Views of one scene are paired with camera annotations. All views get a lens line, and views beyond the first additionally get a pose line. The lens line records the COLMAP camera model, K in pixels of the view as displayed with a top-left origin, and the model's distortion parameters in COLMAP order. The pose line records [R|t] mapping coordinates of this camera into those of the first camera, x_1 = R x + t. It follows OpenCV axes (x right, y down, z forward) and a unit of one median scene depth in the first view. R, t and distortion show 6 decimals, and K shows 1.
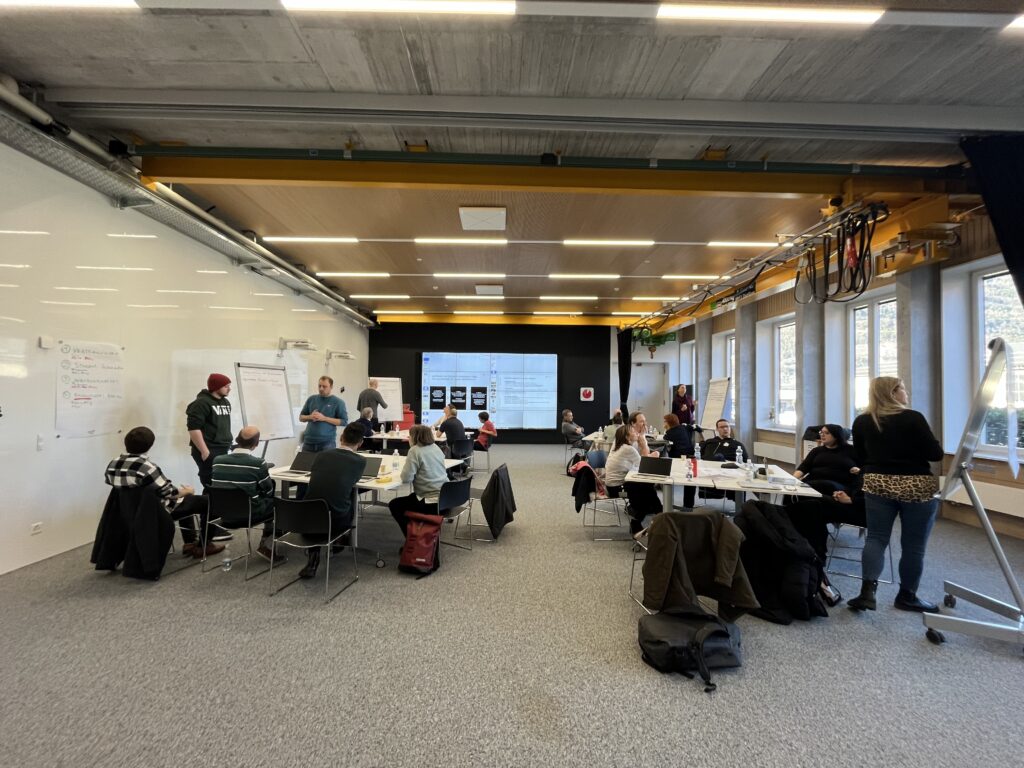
lens RADIAL K [[415.8, 0, 512.0], [0, 415.8, 384.0], [0, 0, 1]] dist [0.000114, 0.000010]
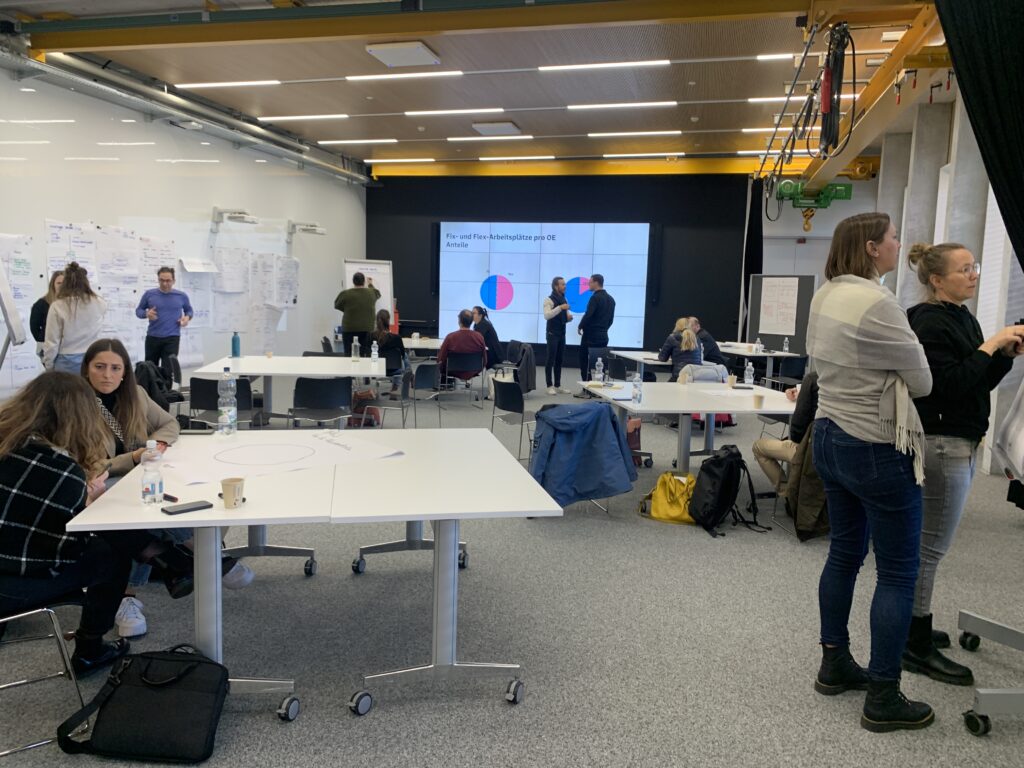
lens RADIAL K [[770.9, 0, 512.0], [0, 770.9, 384.0], [0, 0, 1]] dist [0.004482, 0.002897]
pose [[0.966757, 0.045960, -0.251532, 0.290425], [-0.010105, 0.989812, 0.142021, 0.004332], [0.255496, -0.134758, 0.957372, -0.232977]]
